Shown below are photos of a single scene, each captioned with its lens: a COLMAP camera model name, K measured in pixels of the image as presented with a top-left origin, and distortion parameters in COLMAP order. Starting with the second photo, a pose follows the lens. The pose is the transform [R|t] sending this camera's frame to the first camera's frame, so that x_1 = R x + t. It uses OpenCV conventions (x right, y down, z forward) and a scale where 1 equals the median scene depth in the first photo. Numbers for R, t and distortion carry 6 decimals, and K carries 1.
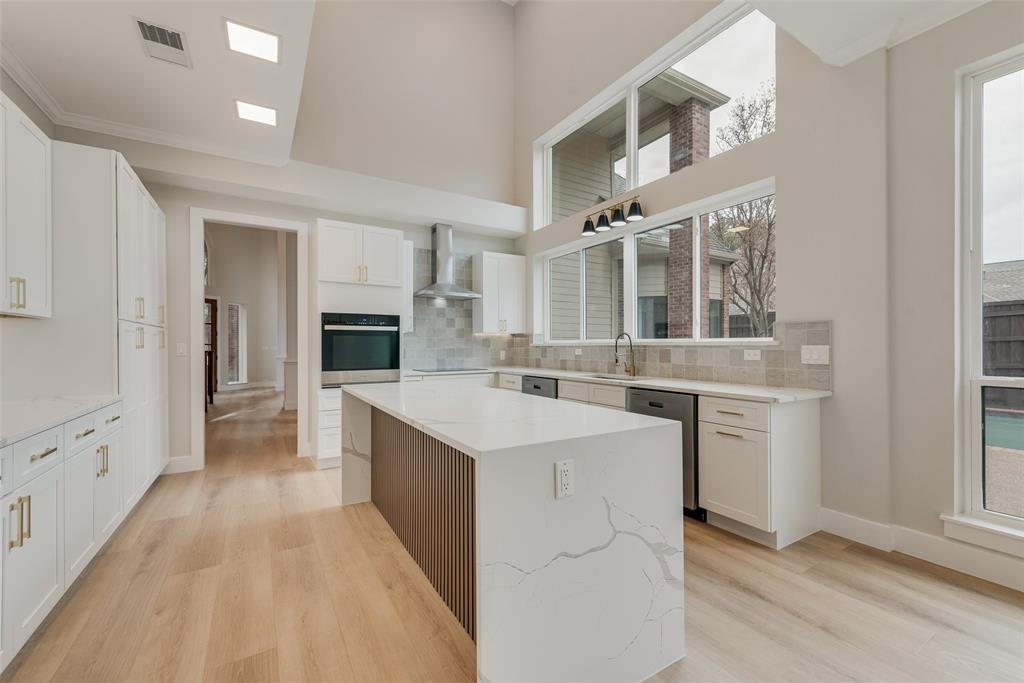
lens RADIAL K [[416.4, 0, 512.1], [0, 416.4, 344.6], [0, 0, 1]] dist [0.001232, -0.000349]
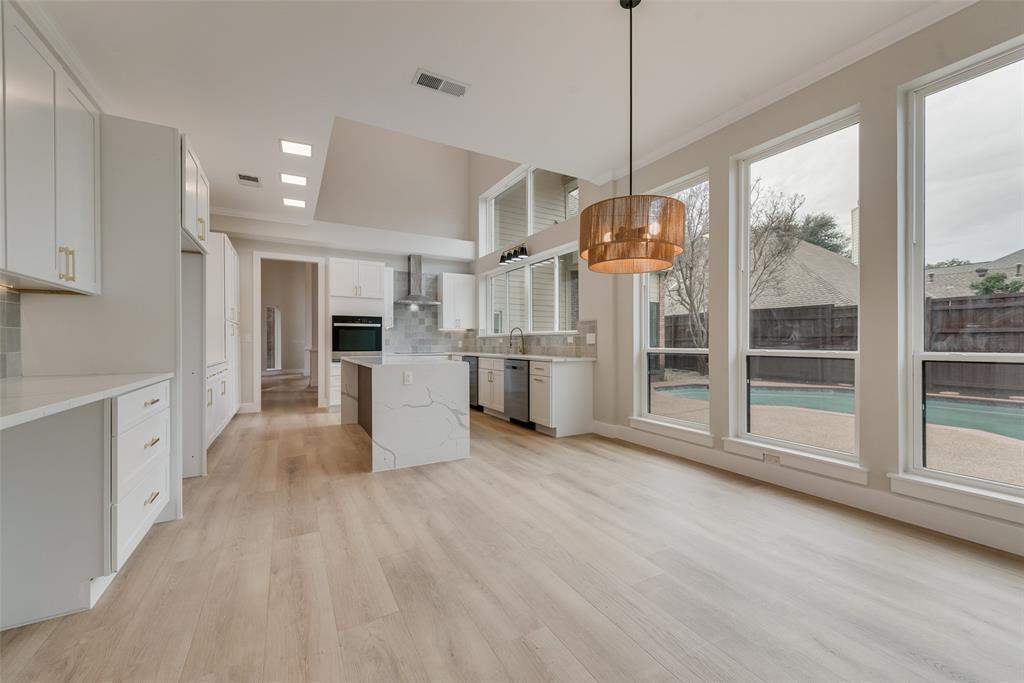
lens RADIAL K [[398.6, 0, 512.0], [0, 398.6, 341.5], [0, 0, 1]] dist [0.000010, 0.000022]
pose [[0.999434, 0.000355, -0.033626, 0.259070], [-0.000408, 0.999999, -0.001583, 0.023961], [0.033625, 0.001595, 0.999433, -0.464162]]
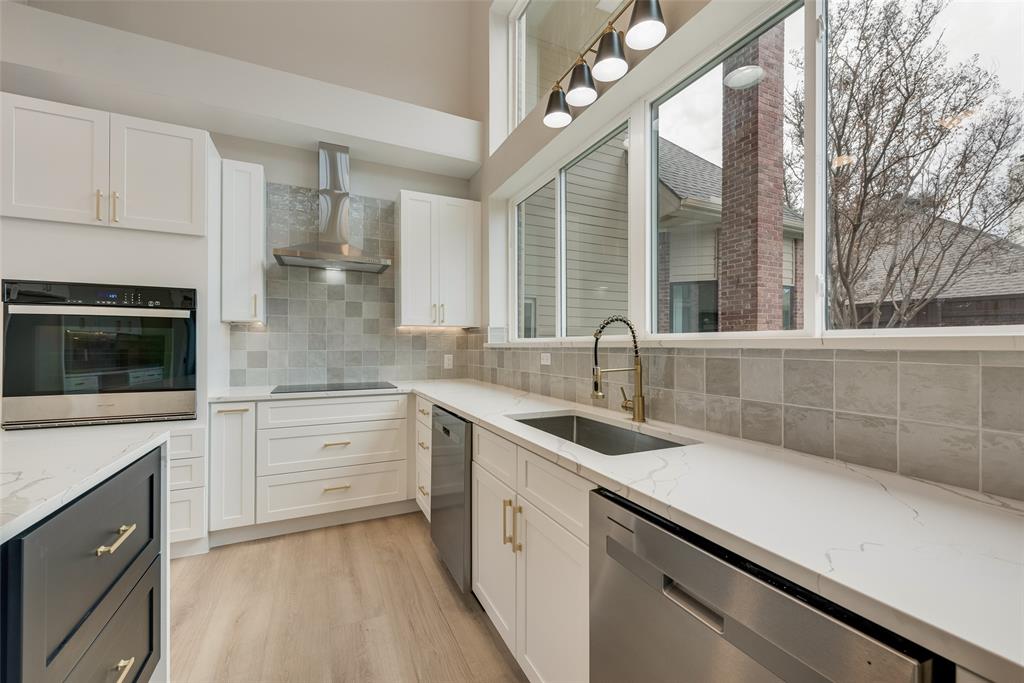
lens RADIAL K [[407.7, 0, 512.1], [0, 407.7, 350.5], [0, 0, 1]] dist [0.000699, -0.000051]
pose [[0.994719, 0.005234, -0.102497, 0.177446], [-0.003747, 0.999885, 0.014692, -0.001040], [0.102563, -0.014230, 0.994625, 0.504872]]
